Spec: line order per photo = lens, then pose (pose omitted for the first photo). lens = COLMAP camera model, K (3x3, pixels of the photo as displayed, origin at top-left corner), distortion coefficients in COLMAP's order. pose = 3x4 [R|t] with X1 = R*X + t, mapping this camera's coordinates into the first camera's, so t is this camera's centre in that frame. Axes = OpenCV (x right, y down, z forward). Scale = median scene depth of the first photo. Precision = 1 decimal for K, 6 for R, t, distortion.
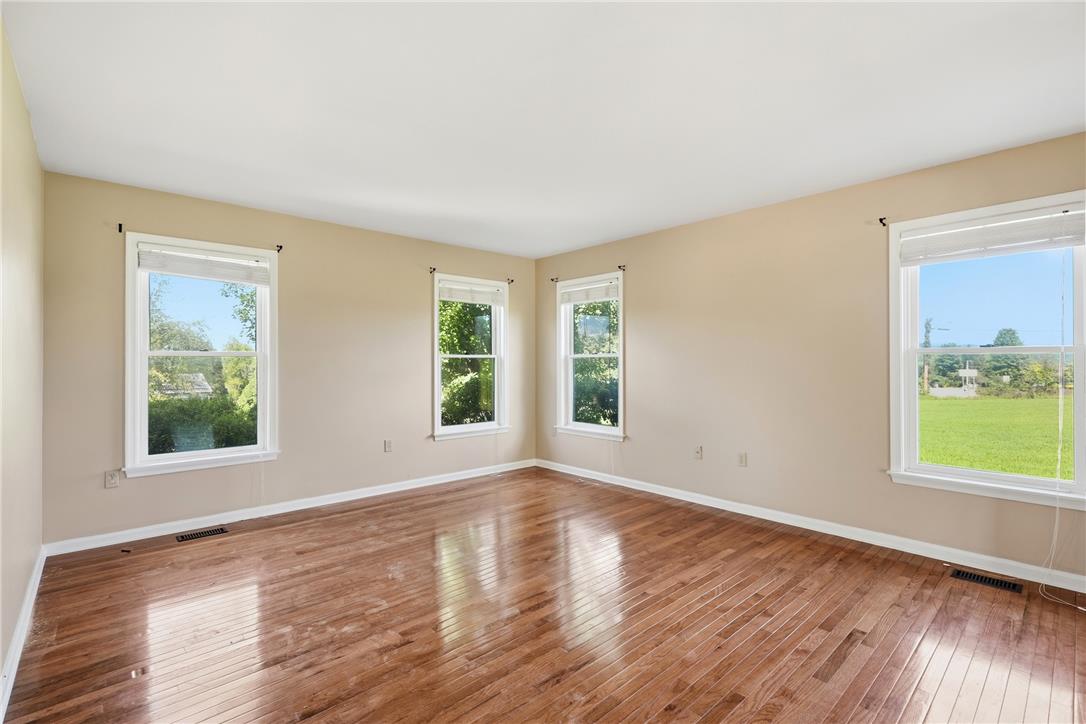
lens RADIAL K [[492.4, 0, 541.1], [0, 492.4, 355.3], [0, 0, 1]] dist [-0.004839, 0.000187]
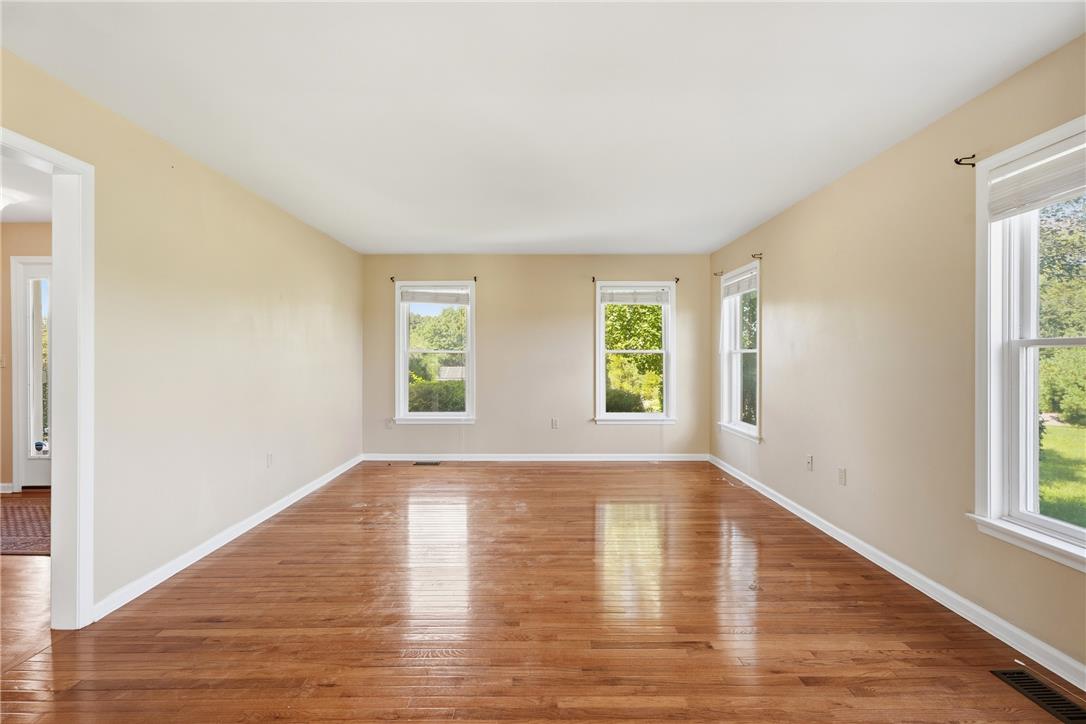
lens RADIAL K [[487.9, 0, 538.6], [0, 487.9, 363.1], [0, 0, 1]] dist [-0.001408, 0.000078]
pose [[0.742141, 0.010313, -0.670165, 0.576269], [0.007434, 0.999693, 0.023617, -0.001817], [0.670203, -0.022509, 0.741837, 0.054588]]
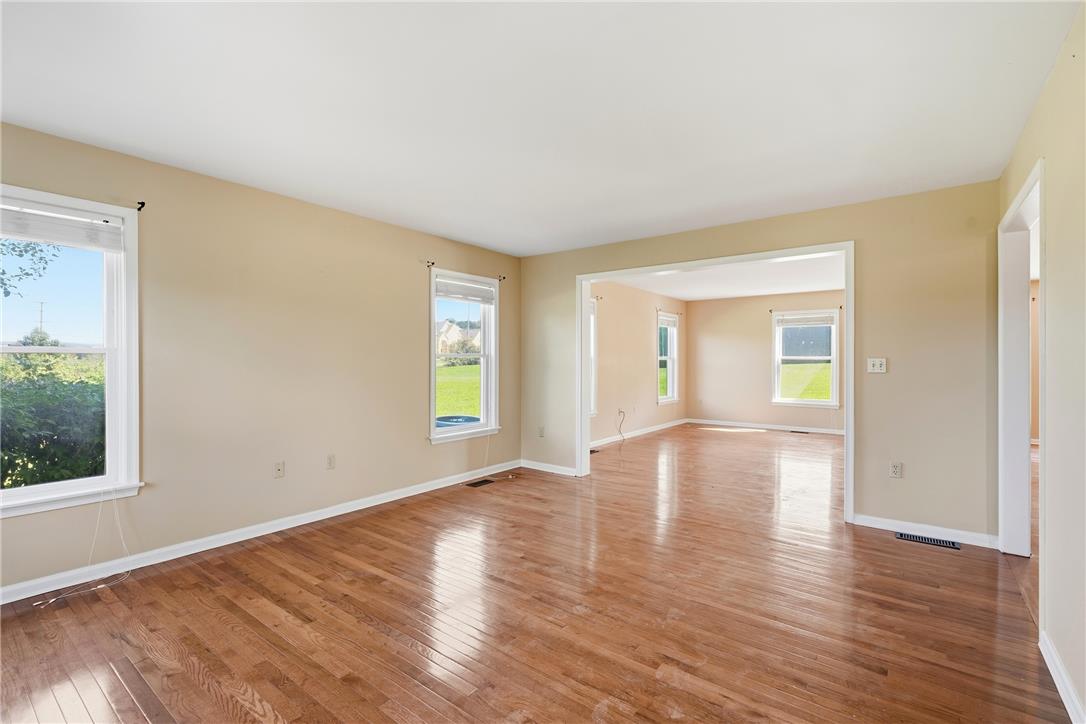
lens RADIAL K [[492.4, 0, 541.1], [0, 492.4, 355.3], [0, 0, 1]] dist [-0.004839, 0.000187]
pose [[-0.182599, 0.011621, 0.983119, -0.629078], [-0.012305, 0.999825, -0.014104, 0.009588], [-0.983110, -0.014672, -0.182424, 0.767599]]
